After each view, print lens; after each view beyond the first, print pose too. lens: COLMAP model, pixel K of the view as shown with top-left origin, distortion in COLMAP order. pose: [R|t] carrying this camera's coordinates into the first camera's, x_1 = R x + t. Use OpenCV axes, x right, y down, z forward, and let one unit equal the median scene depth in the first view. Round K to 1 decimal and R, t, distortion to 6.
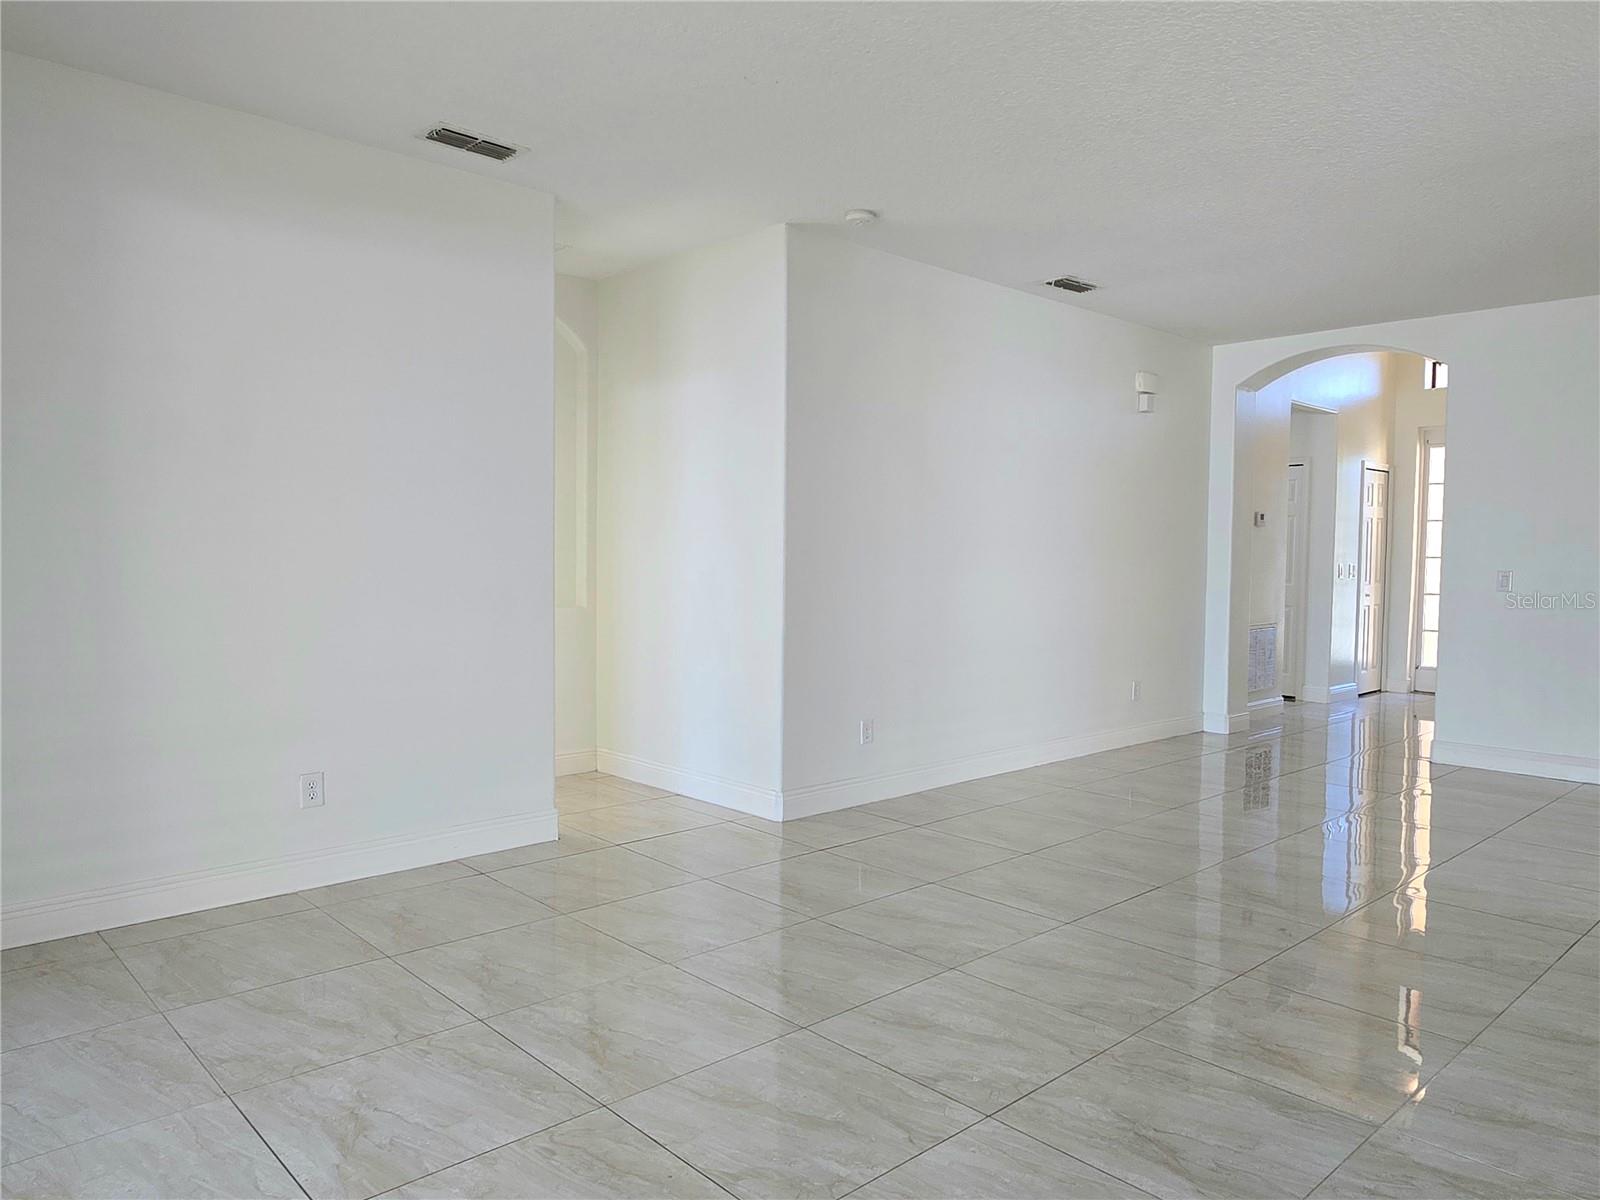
lens RADIAL K [[1091.7, 0, 806.9], [0, 1091.7, 609.5], [0, 0, 1]] dist [-0.005061, 0.003199]
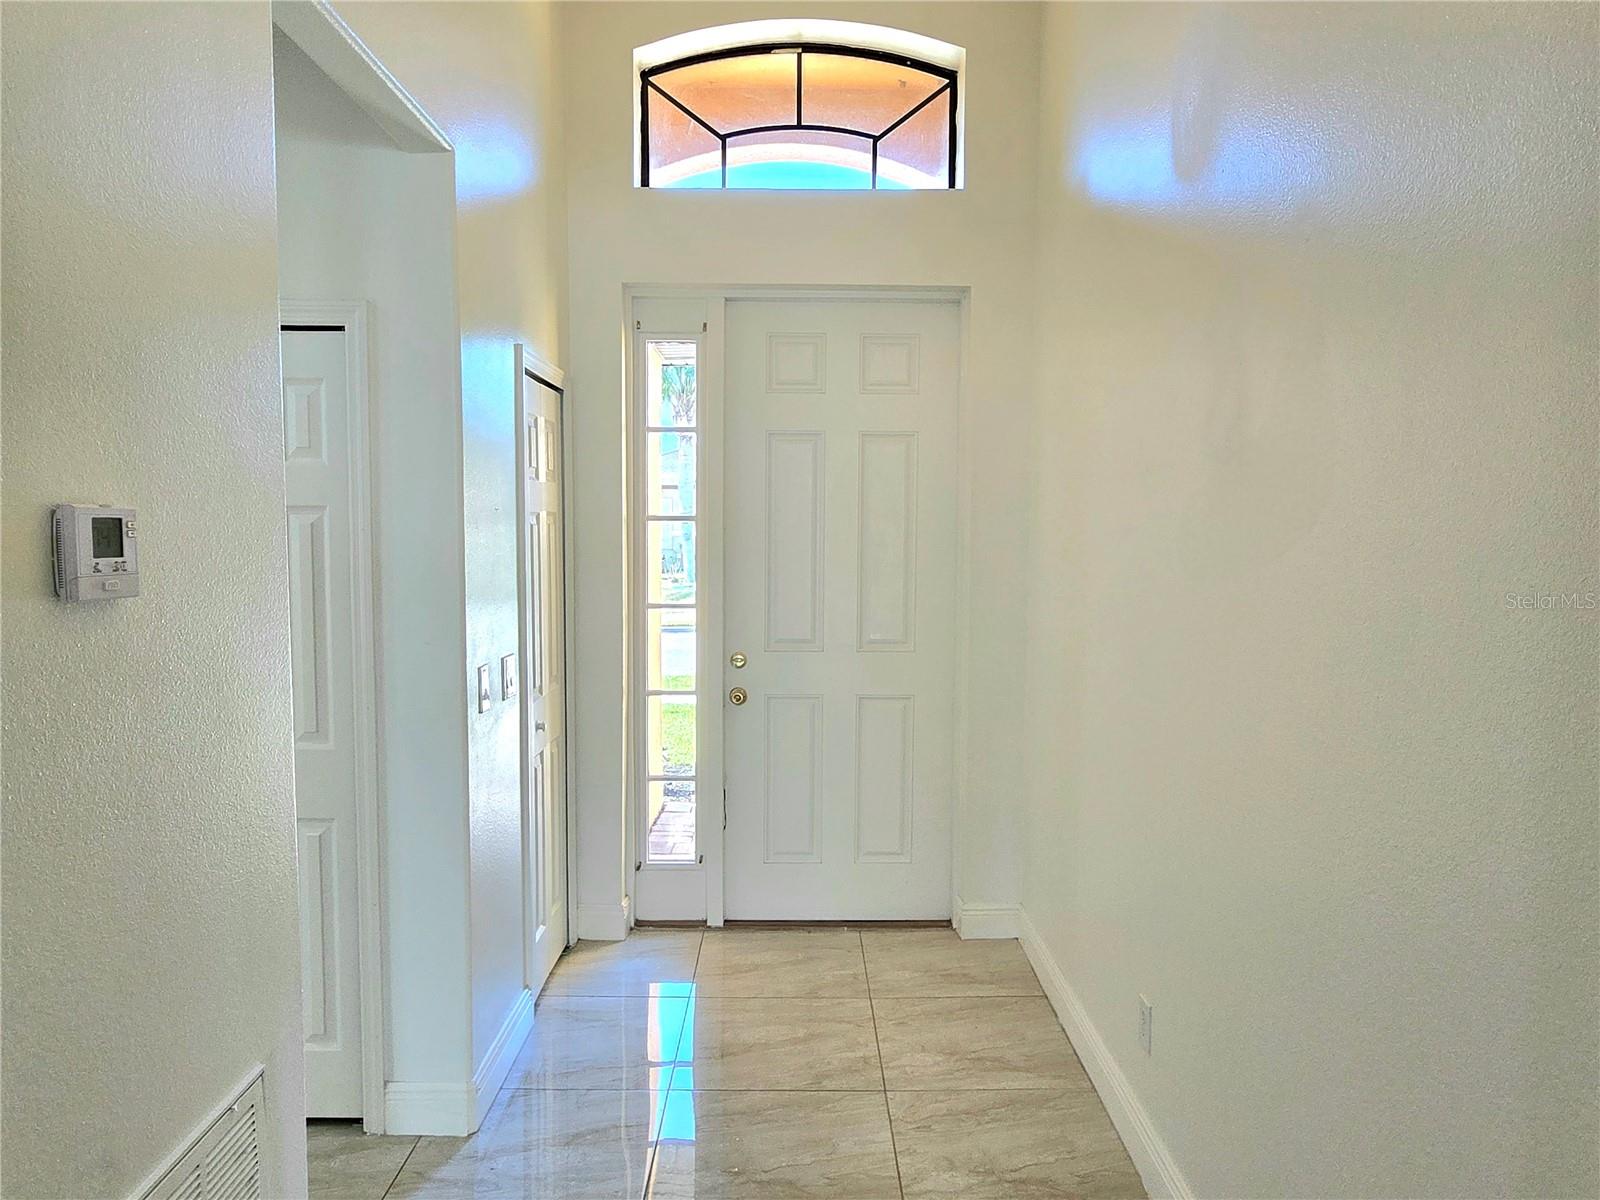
lens RADIAL K [[1091.7, 0, 806.9], [0, 1091.7, 609.5], [0, 0, 1]] dist [-0.005061, 0.003199]
pose [[0.679738, -0.064899, 0.730578, 0.315911], [0.043402, 0.997891, 0.048263, -0.066479], [-0.732169, -0.001097, 0.681122, 0.696638]]
